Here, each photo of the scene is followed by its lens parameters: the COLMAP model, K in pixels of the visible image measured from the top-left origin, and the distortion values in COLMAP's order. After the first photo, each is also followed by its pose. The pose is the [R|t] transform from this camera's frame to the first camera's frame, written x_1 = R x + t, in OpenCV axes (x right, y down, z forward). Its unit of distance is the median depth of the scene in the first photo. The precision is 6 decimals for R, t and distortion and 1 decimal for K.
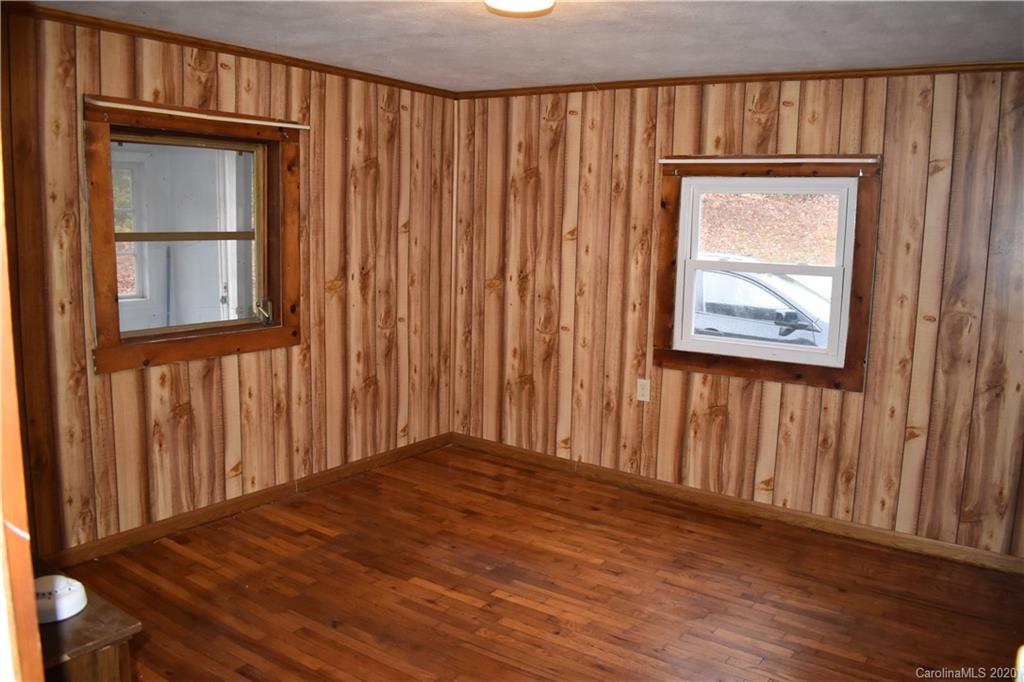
lens RADIAL K [[799.5, 0, 485.2], [0, 799.5, 335.3], [0, 0, 1]] dist [-0.098915, 0.019120]
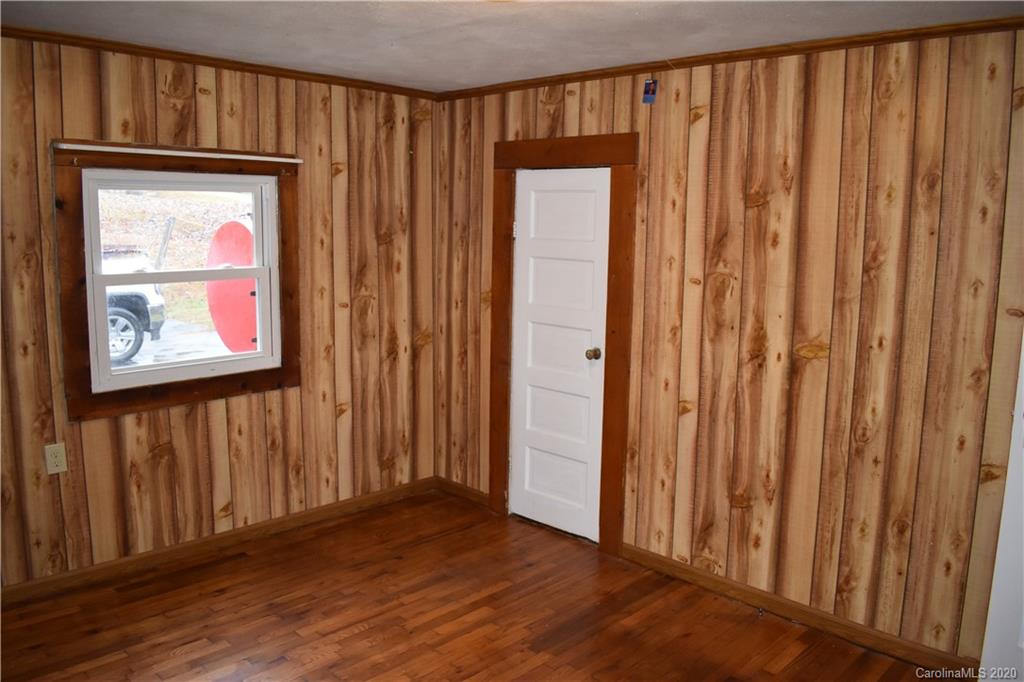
lens RADIAL K [[799.5, 0, 515.4], [0, 799.5, 344.8], [0, 0, 1]] dist [-0.098915, 0.019120]
pose [[0.151385, -0.171703, 0.973448, -0.491671], [0.131313, 0.979563, 0.152361, -0.103202], [-0.979714, 0.104761, 0.170838, 0.541458]]
